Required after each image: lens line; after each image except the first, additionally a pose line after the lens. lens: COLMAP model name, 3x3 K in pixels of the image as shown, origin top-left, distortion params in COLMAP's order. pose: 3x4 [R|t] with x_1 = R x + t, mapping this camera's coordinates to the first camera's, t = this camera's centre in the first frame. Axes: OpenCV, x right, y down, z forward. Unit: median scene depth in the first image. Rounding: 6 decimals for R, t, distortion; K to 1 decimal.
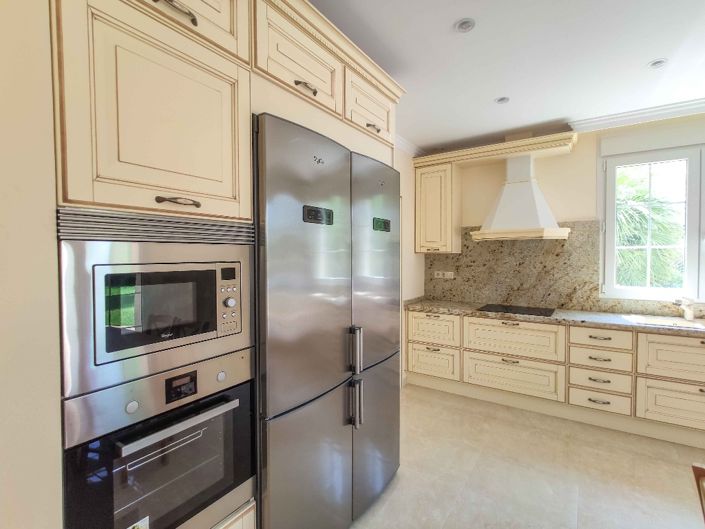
lens RADIAL K [[344.8, 0, 351.3], [0, 344.8, 263.5], [0, 0, 1]] dist [-0.002084, -0.001042]
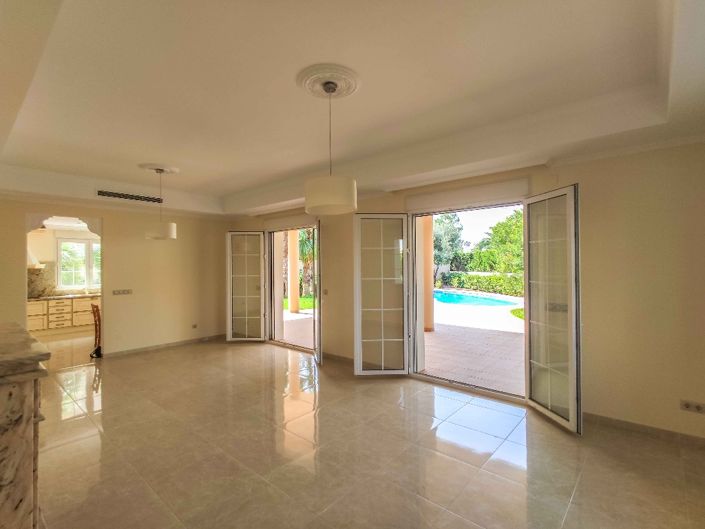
lens RADIAL K [[344.8, 0, 356.6], [0, 344.8, 261.0], [0, 0, 1]] dist [-0.002084, -0.001042]
pose [[0.107539, 0.011775, 0.994131, -1.712532], [0.038987, 0.999111, -0.016051, 0.005054], [-0.993436, 0.040484, 0.106984, -1.636208]]
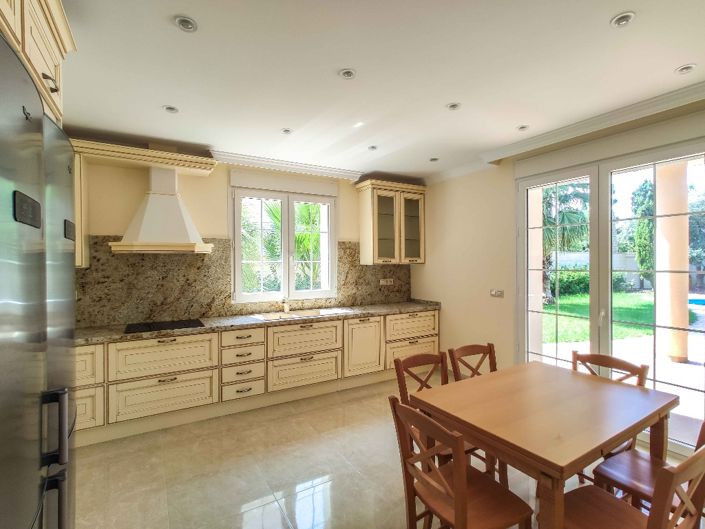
lens RADIAL K [[344.8, 0, 348.5], [0, 344.8, 262.6], [0, 0, 1]] dist [-0.002084, -0.001042]
pose [[0.432786, 0.005962, 0.901477, -0.182262], [0.032167, 0.999239, -0.022051, -0.004117], [-0.900923, 0.038541, 0.432265, 0.124142]]
